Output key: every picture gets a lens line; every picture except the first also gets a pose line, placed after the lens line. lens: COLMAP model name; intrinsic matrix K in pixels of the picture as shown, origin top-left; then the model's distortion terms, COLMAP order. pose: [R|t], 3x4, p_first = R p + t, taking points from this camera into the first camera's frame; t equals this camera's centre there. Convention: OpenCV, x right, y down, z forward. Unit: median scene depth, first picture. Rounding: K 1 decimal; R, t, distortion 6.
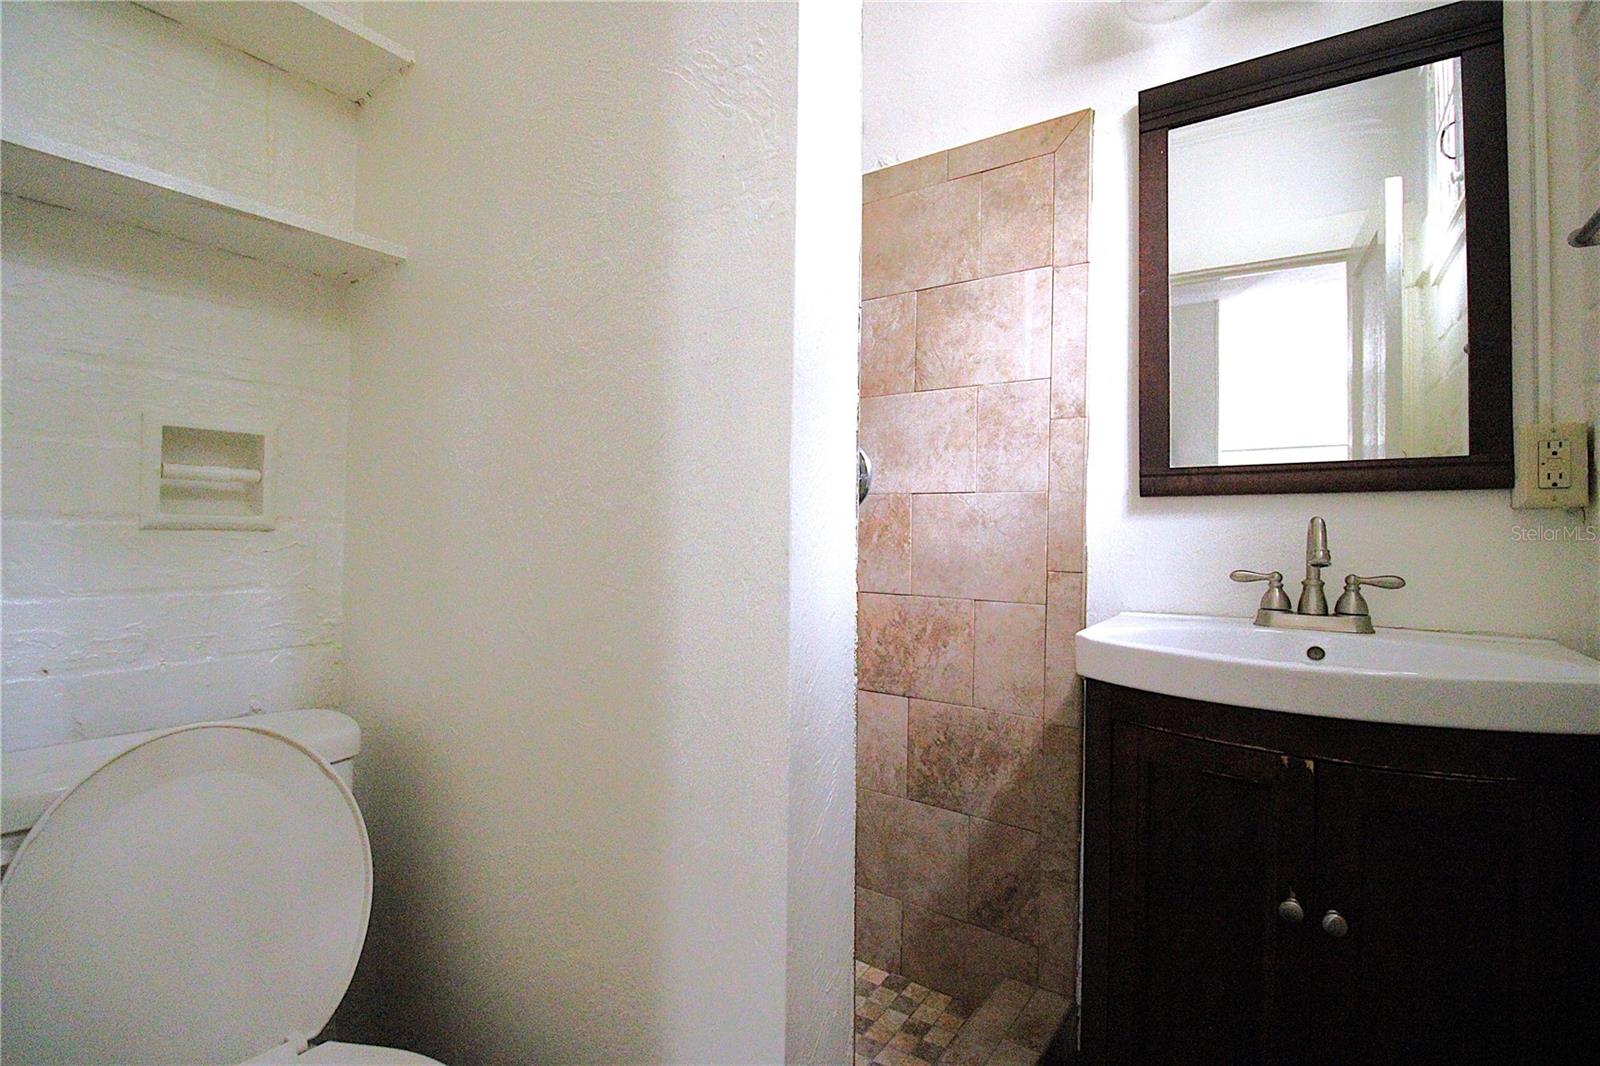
lens RADIAL K [[752.3, 0, 793.0], [0, 752.3, 521.6], [0, 0, 1]] dist [-0.002897, -0.000450]
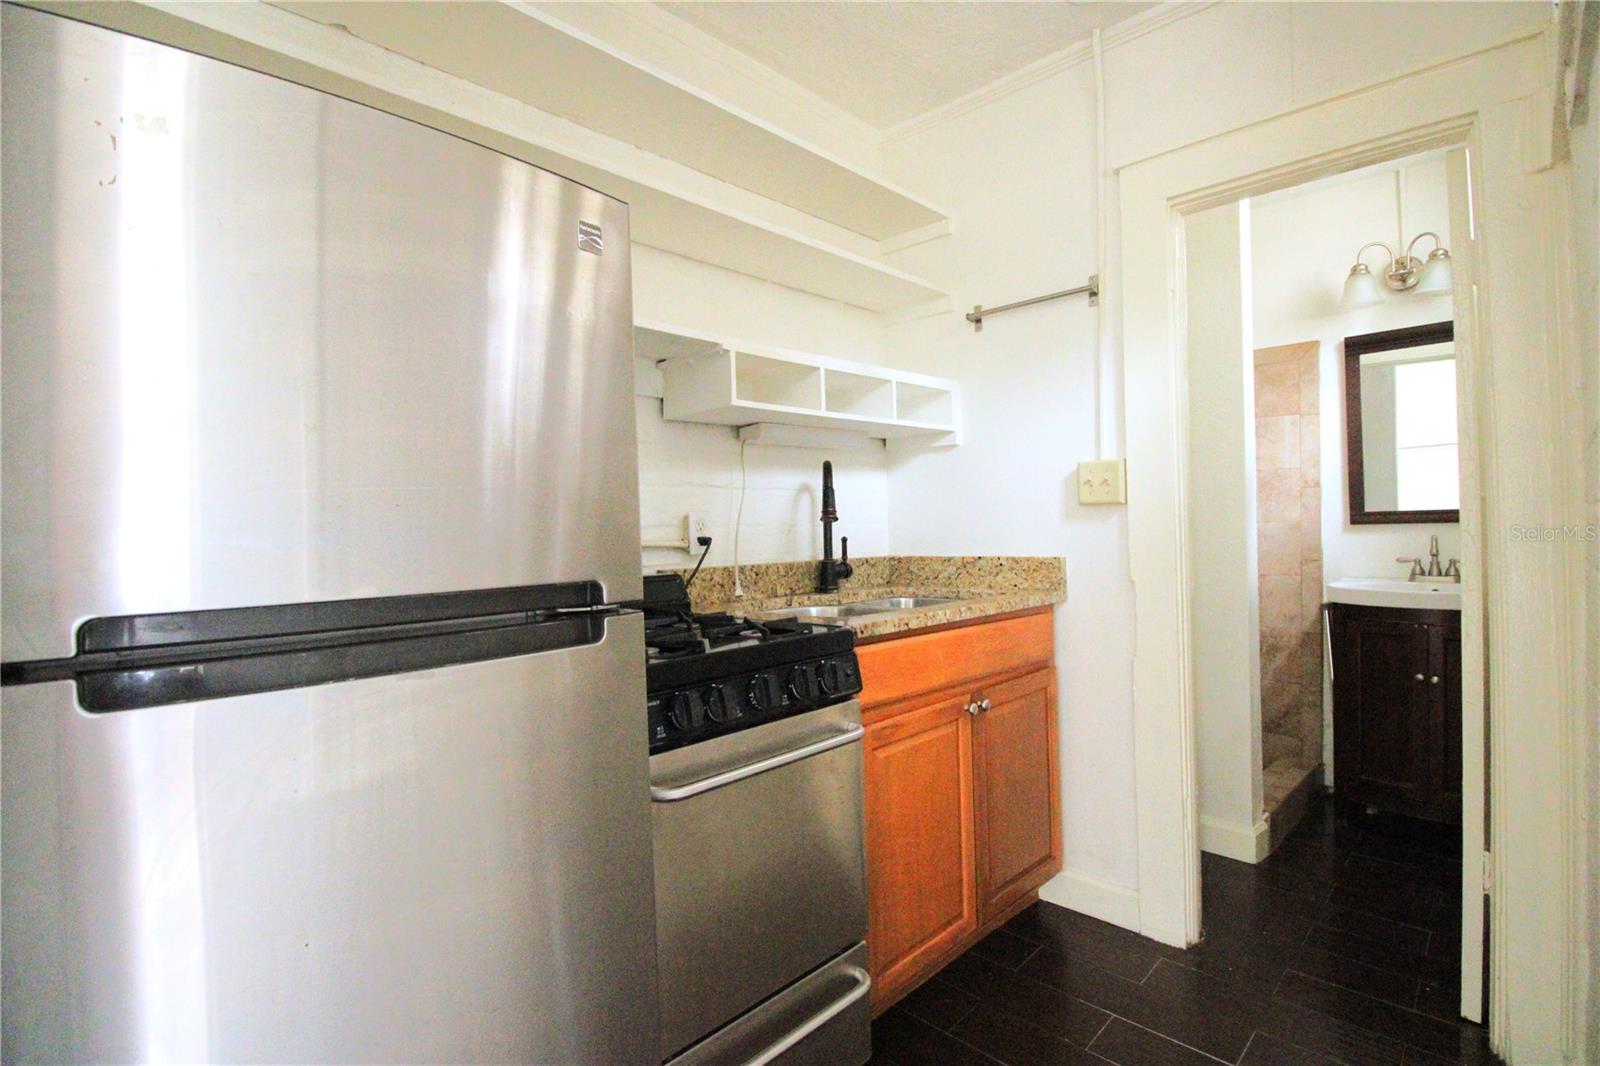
lens RADIAL K [[752.3, 0, 793.0], [0, 752.3, 521.6], [0, 0, 1]] dist [-0.002897, -0.000450]
pose [[0.983195, -0.032566, -0.179628, -0.731072], [0.034129, 0.999402, 0.005616, -0.109258], [0.179338, -0.011652, 0.983719, -1.422027]]
